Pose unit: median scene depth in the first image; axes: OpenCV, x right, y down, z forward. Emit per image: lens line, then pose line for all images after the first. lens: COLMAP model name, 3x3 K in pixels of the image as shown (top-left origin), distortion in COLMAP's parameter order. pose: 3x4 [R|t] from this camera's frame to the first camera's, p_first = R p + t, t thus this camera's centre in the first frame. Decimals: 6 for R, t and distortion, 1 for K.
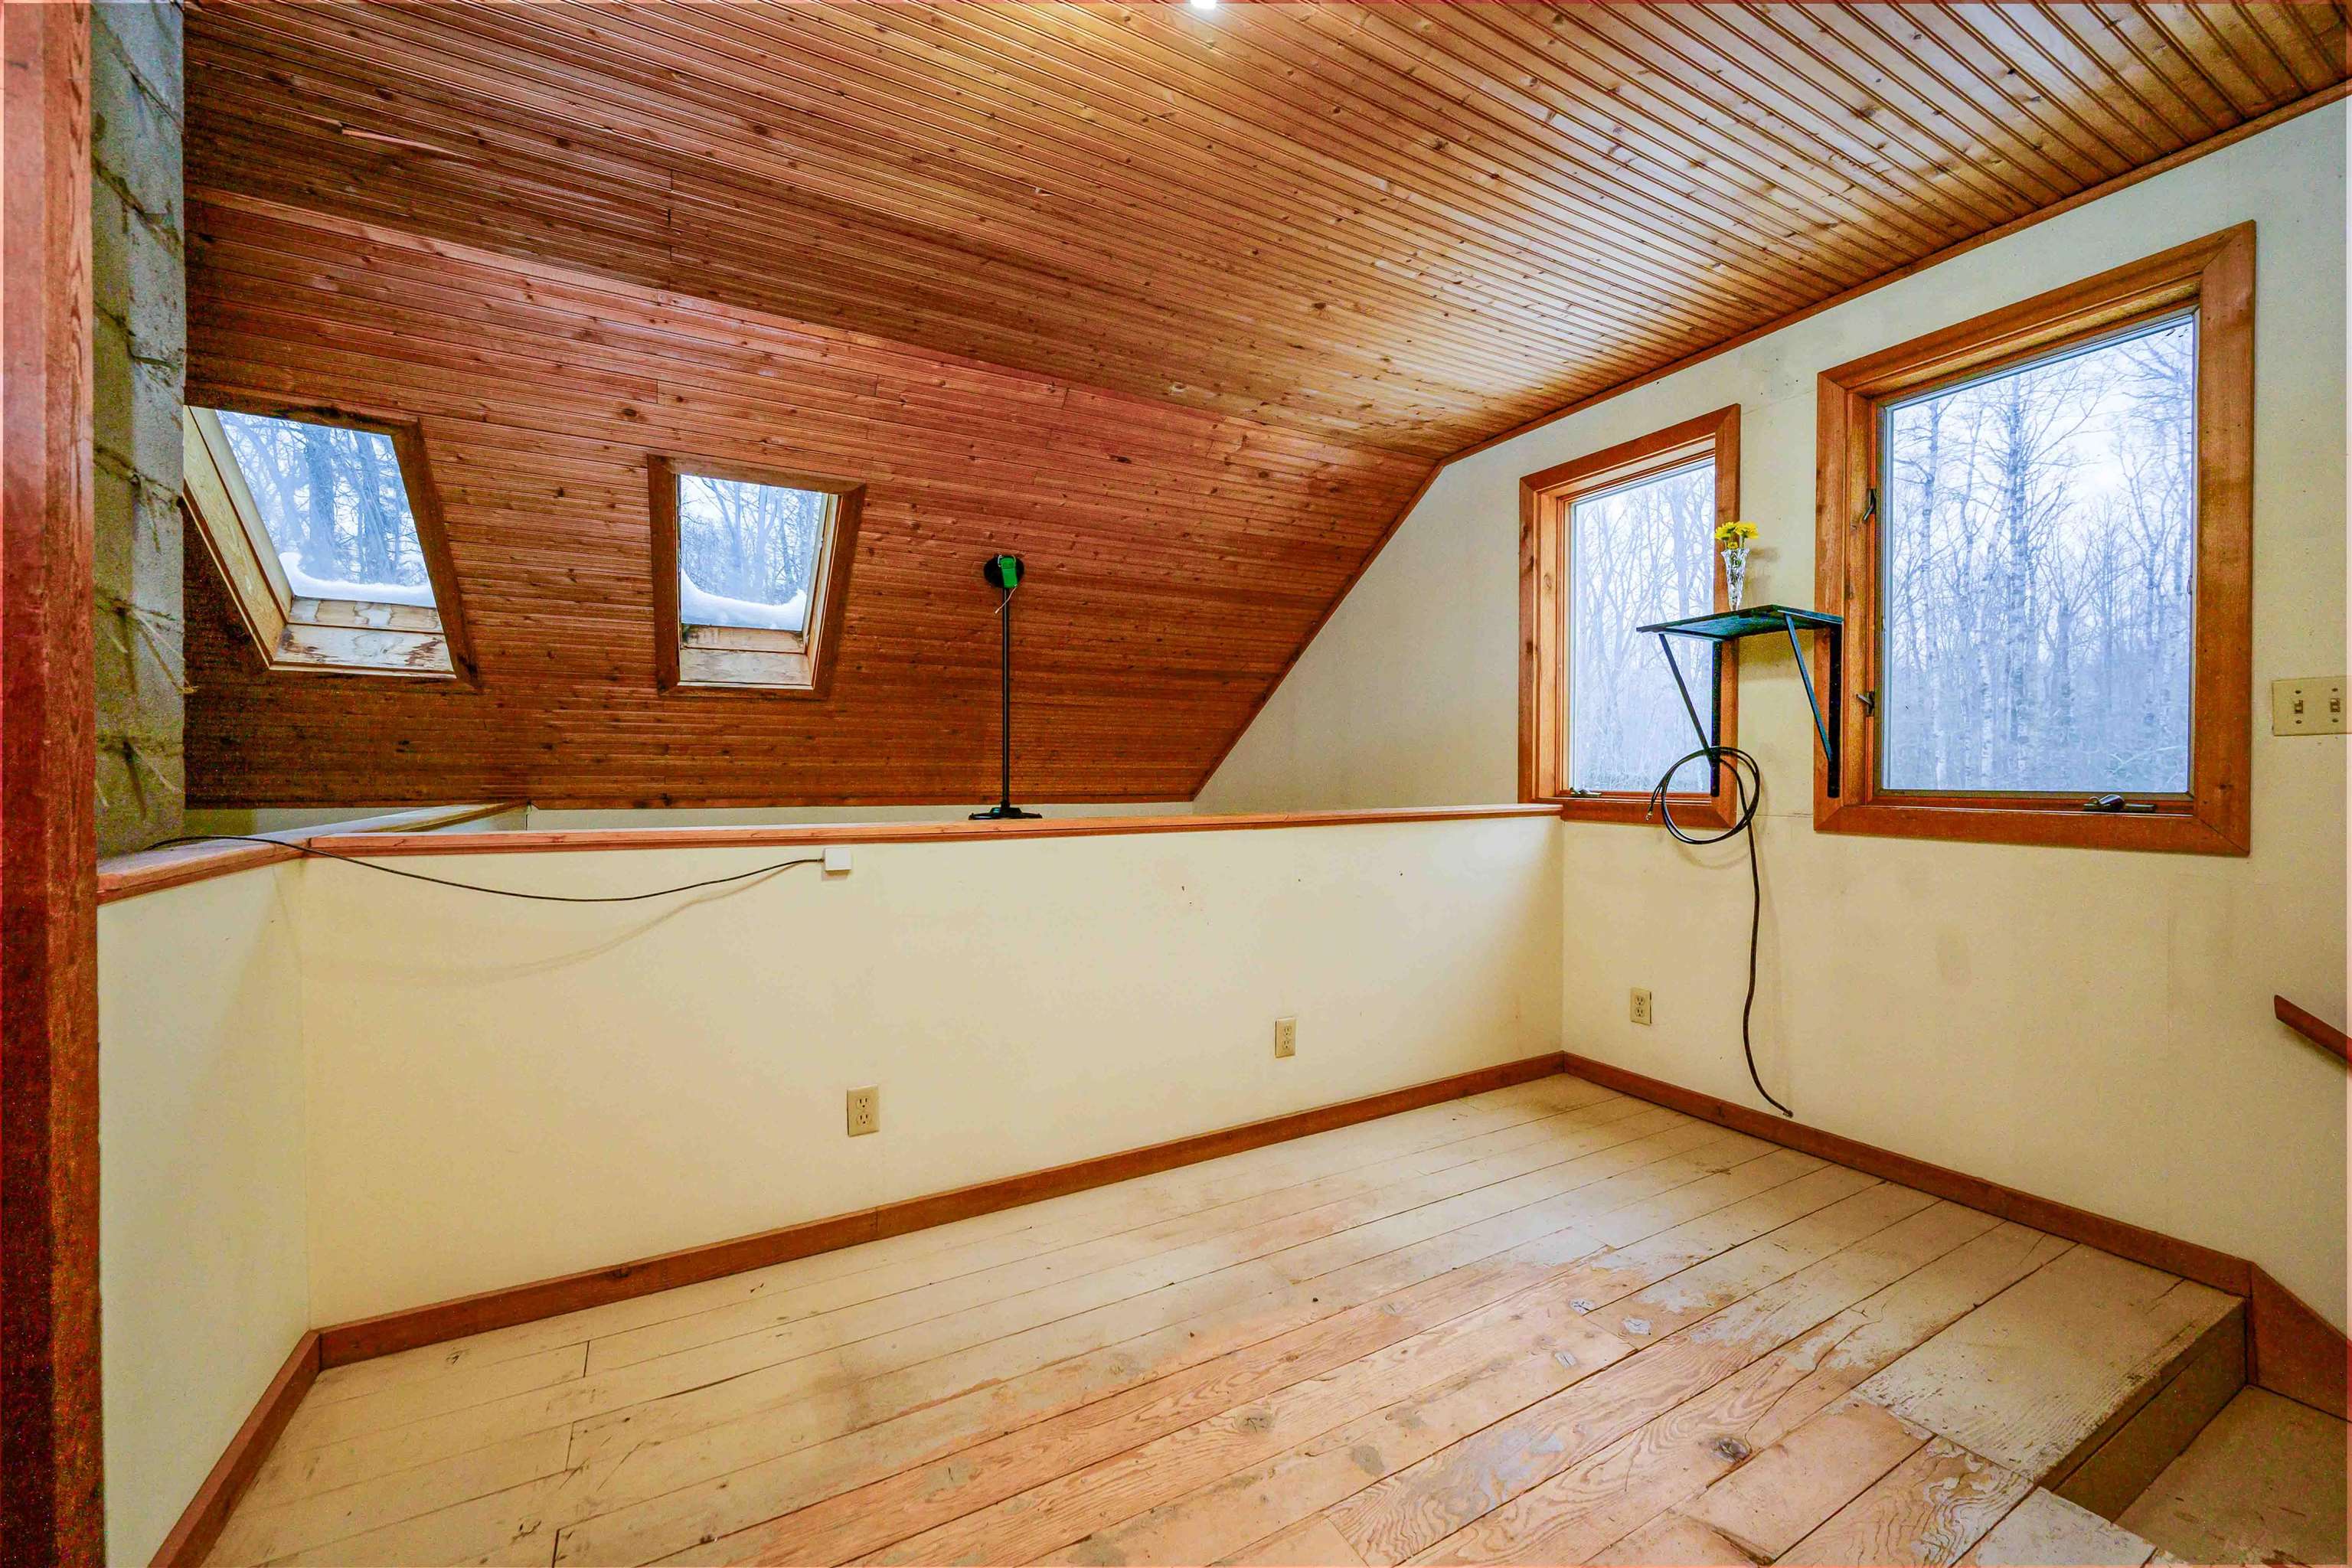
lens RADIAL K [[914.6, 0, 1177.3], [0, 914.6, 780.5], [0, 0, 1]] dist [-0.003431, 0.000673]
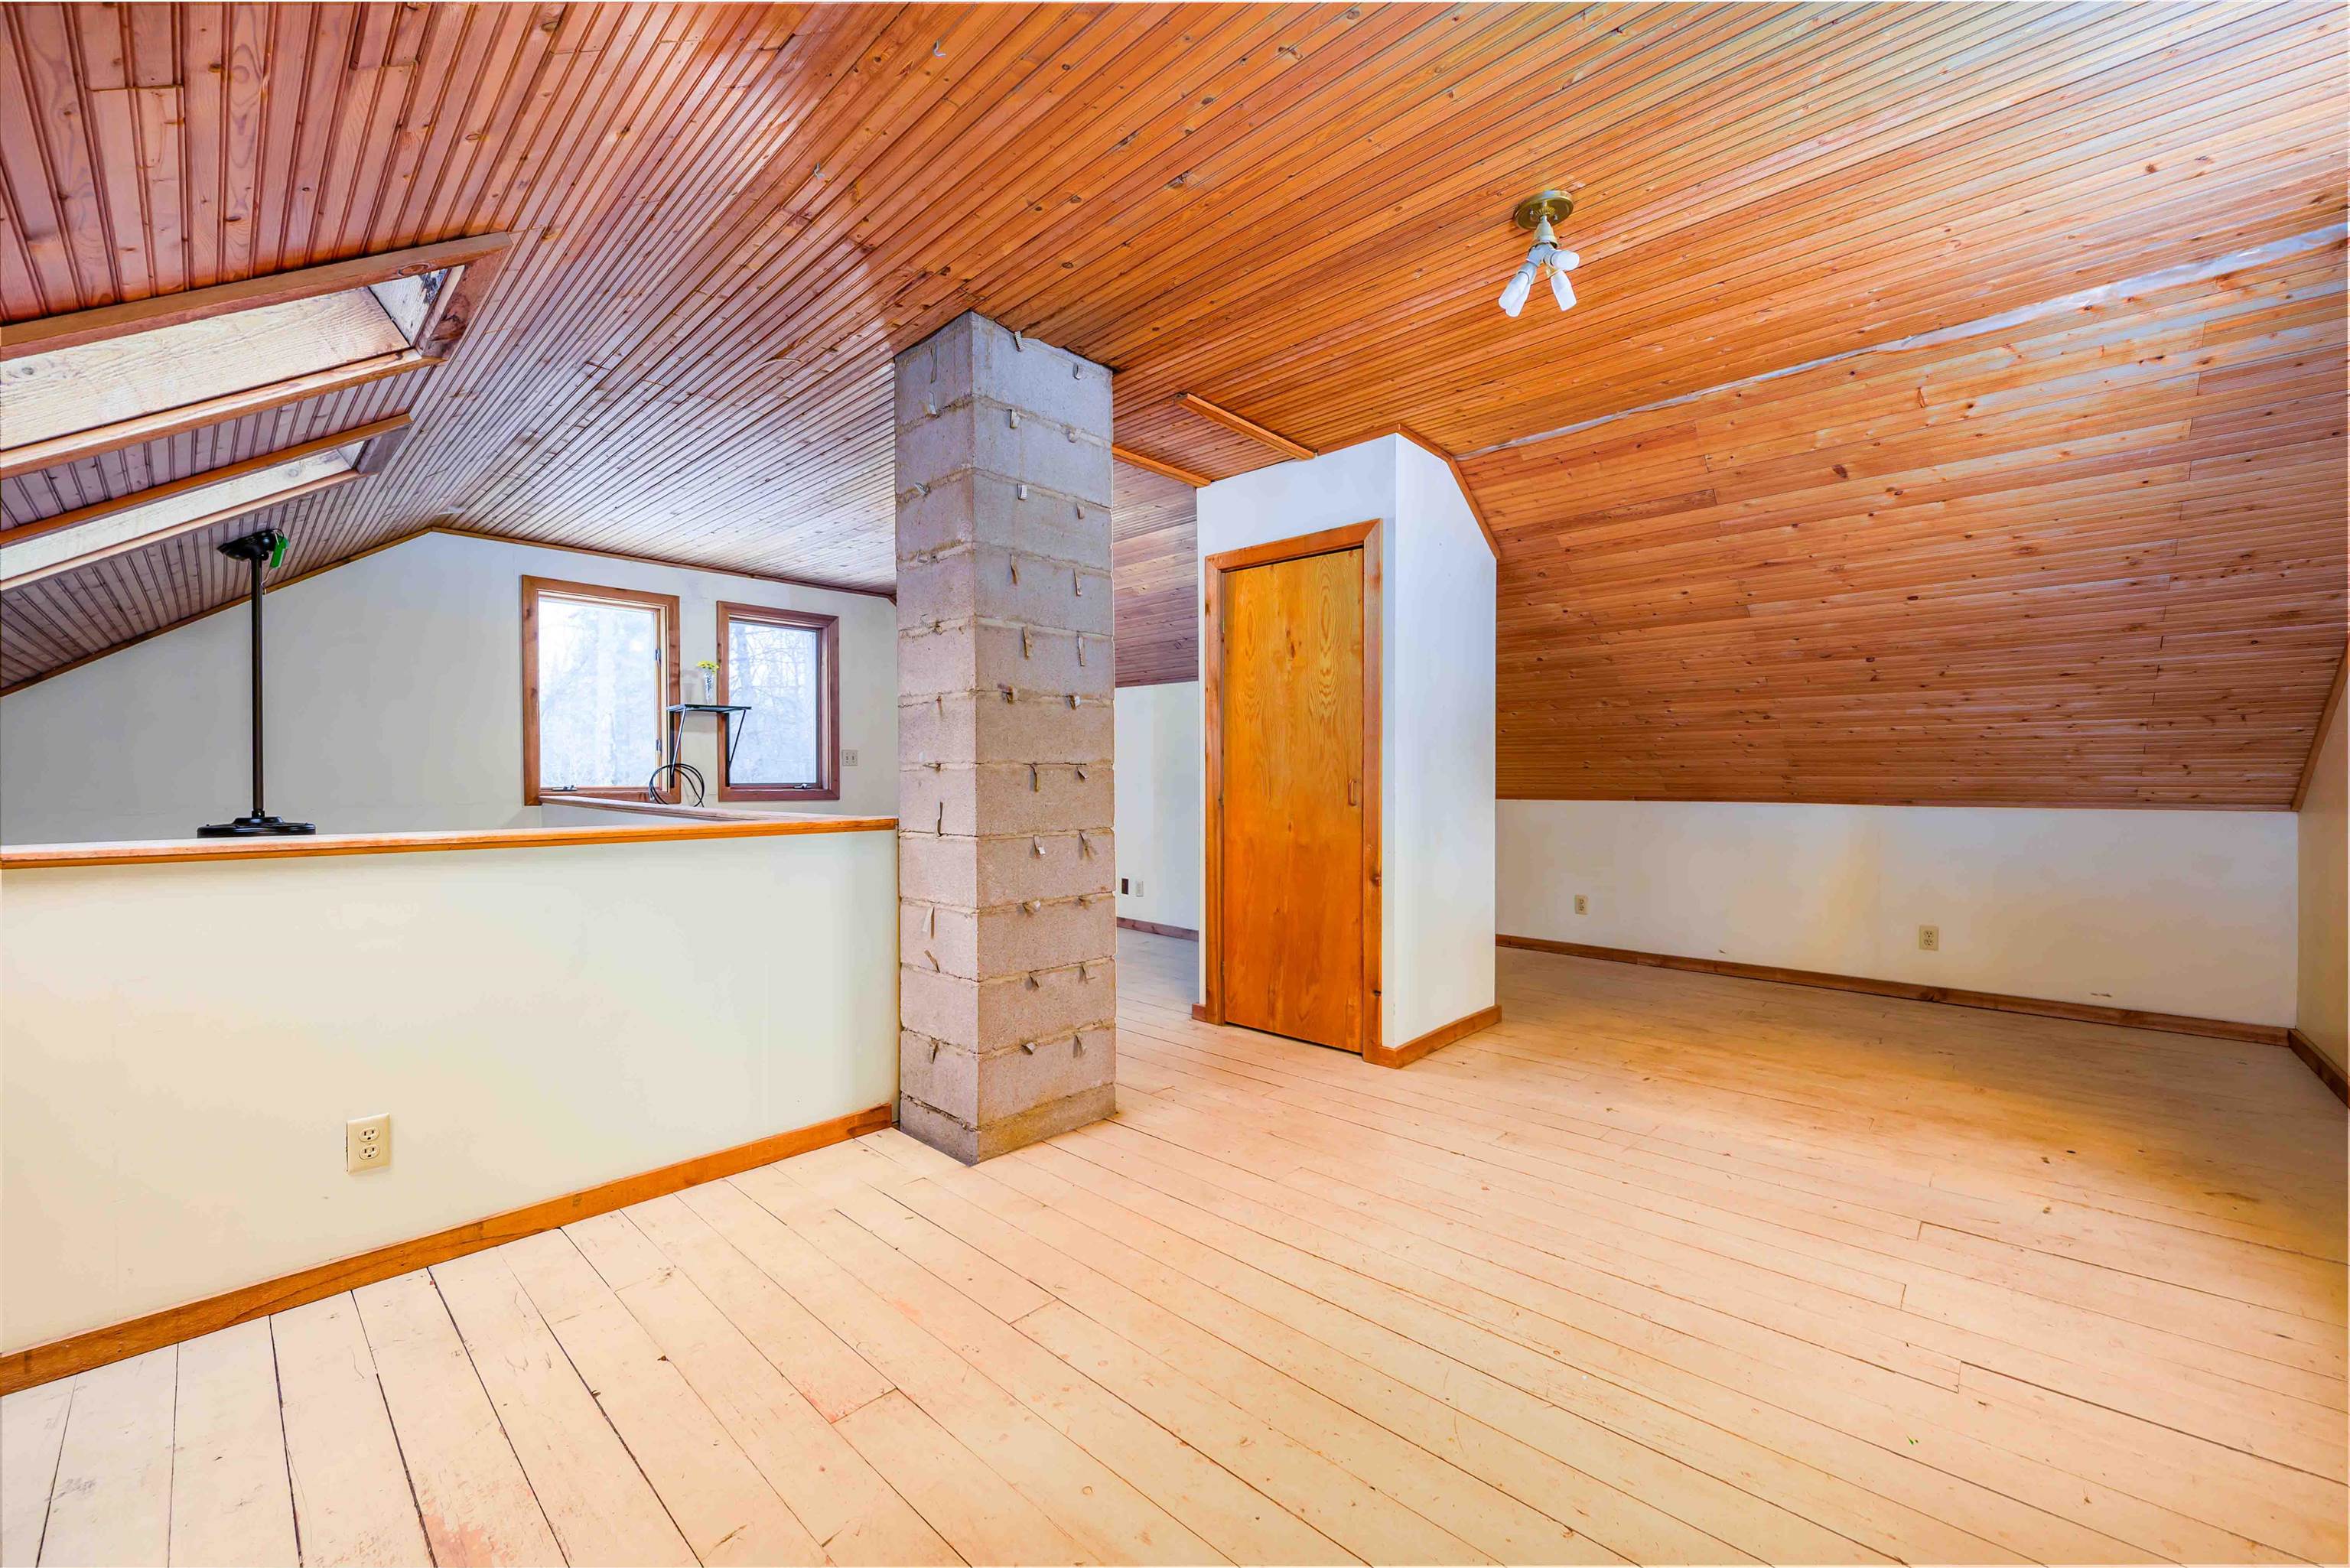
lens RADIAL K [[913.8, 0, 1175.5], [0, 913.8, 781.9], [0, 0, 1]] dist [-0.003431, 0.000673]
pose [[-0.311689, -0.005978, 0.950165, -1.853754], [0.015496, 0.999815, 0.011374, -0.003921], [-0.950058, 0.018269, -0.311539, 0.644533]]
